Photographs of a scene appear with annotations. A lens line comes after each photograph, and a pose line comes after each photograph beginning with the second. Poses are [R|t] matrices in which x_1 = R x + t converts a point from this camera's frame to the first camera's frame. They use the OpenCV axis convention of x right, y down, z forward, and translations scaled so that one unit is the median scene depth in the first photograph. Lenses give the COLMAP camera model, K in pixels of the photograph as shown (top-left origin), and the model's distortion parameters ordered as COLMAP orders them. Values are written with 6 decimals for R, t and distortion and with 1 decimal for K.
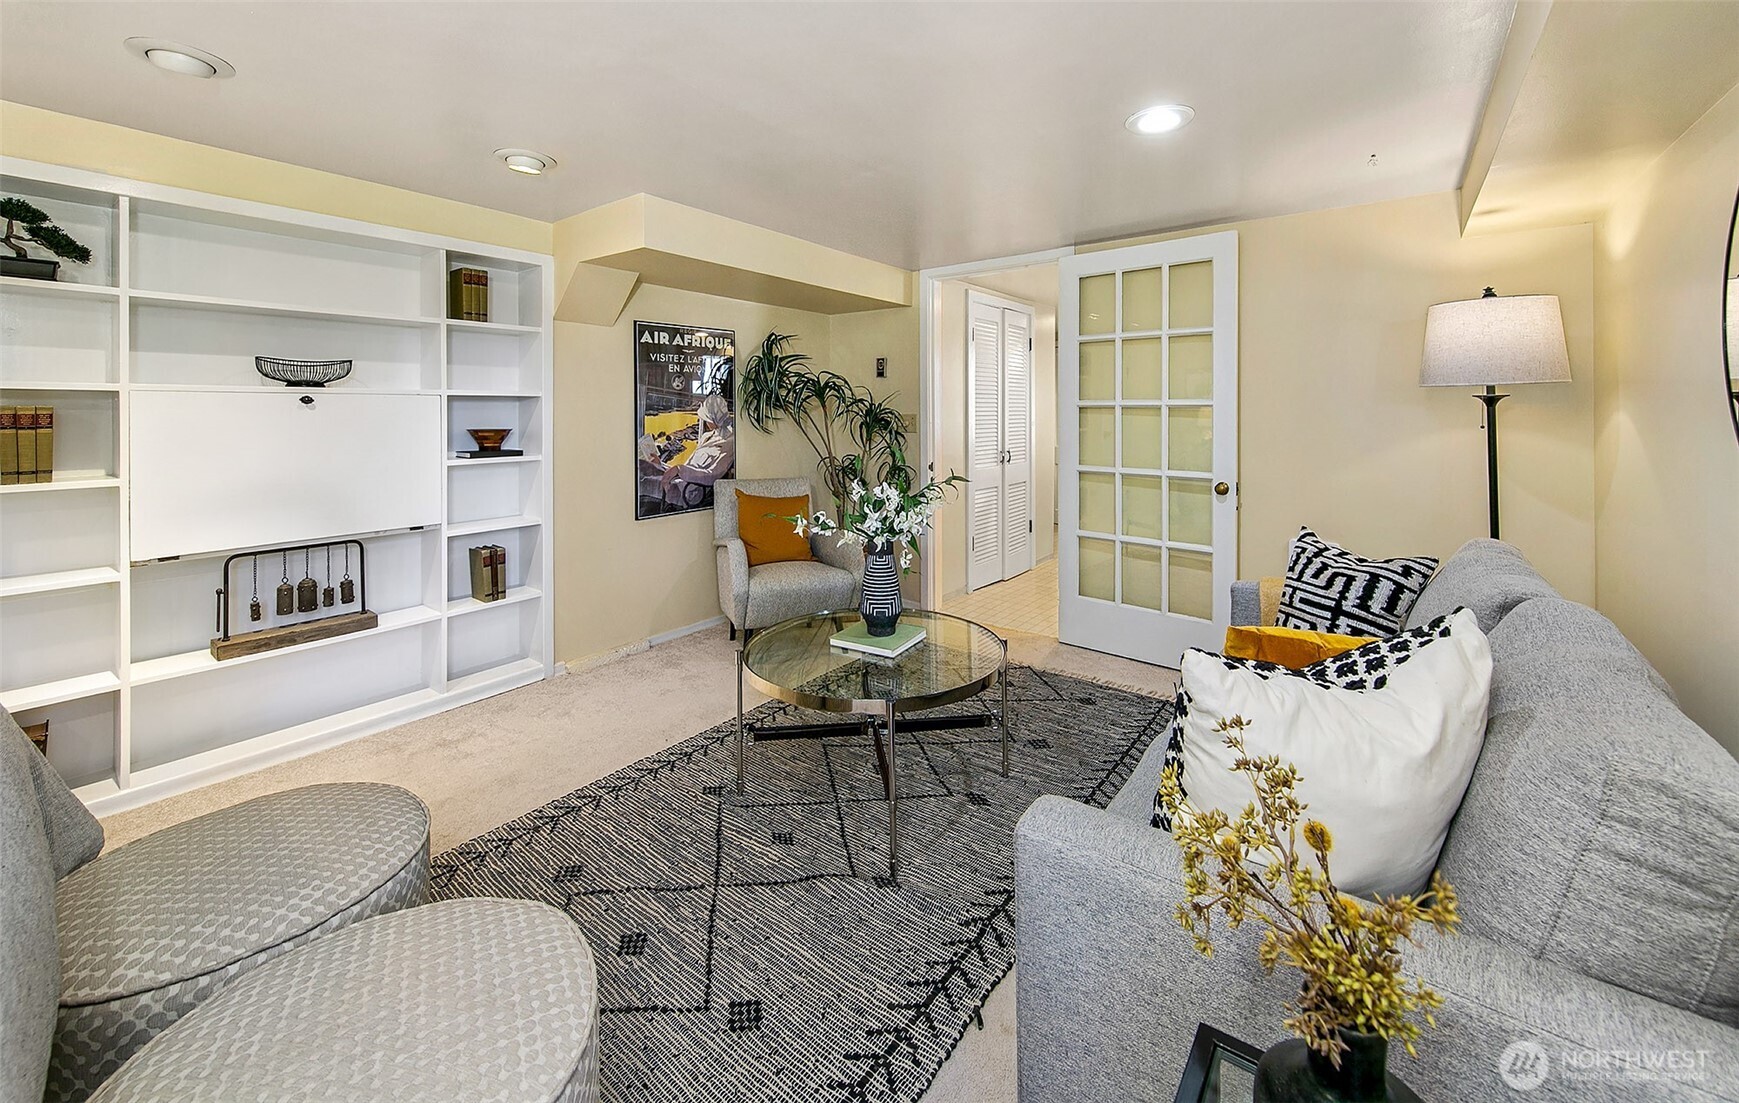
lens RADIAL K [[681.9, 0, 873.9], [0, 681.9, 406.3], [0, 0, 1]] dist [0.026138, -0.000053]
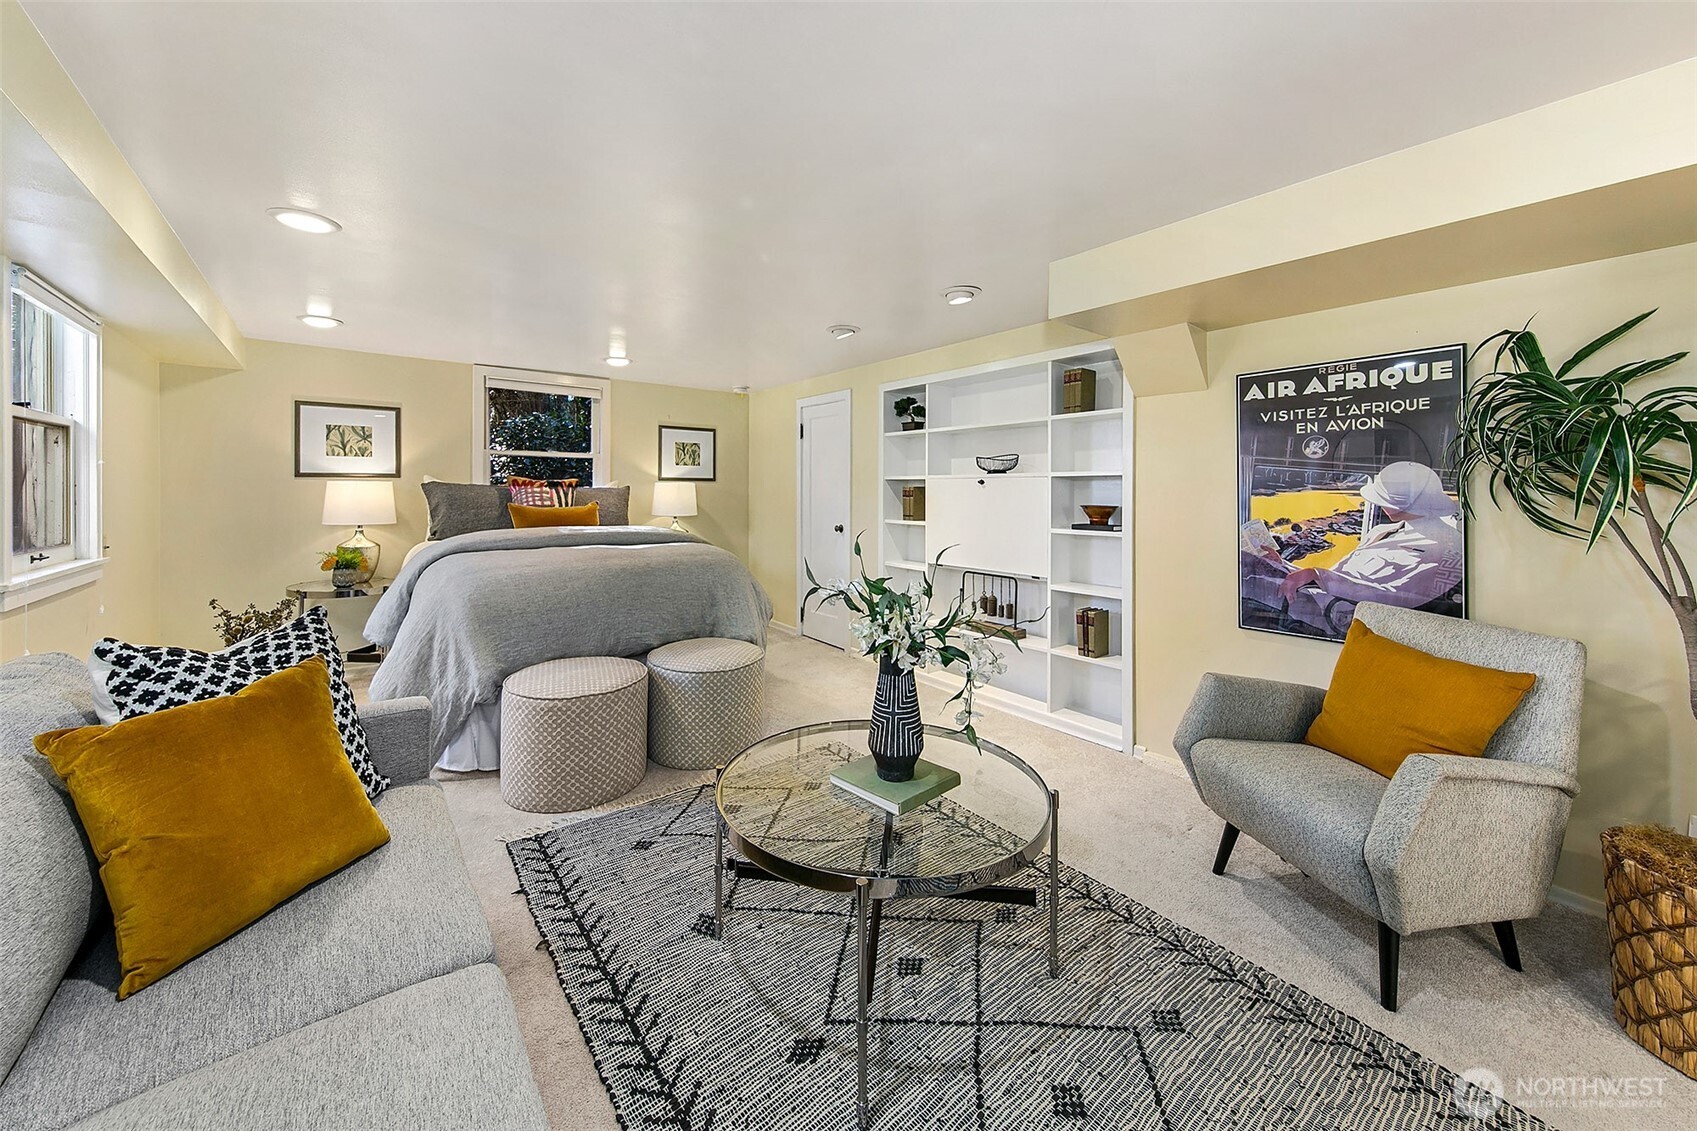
lens RADIAL K [[627.8, 0, 849.8], [0, 627.8, 490.3], [0, 0, 1]] dist [-0.001494, -0.000054]
pose [[-0.244894, -0.002309, -0.969547, 0.580166], [0.000087, 0.999997, -0.002404, 0.012258], [0.969550, -0.000673, -0.244893, 0.929077]]
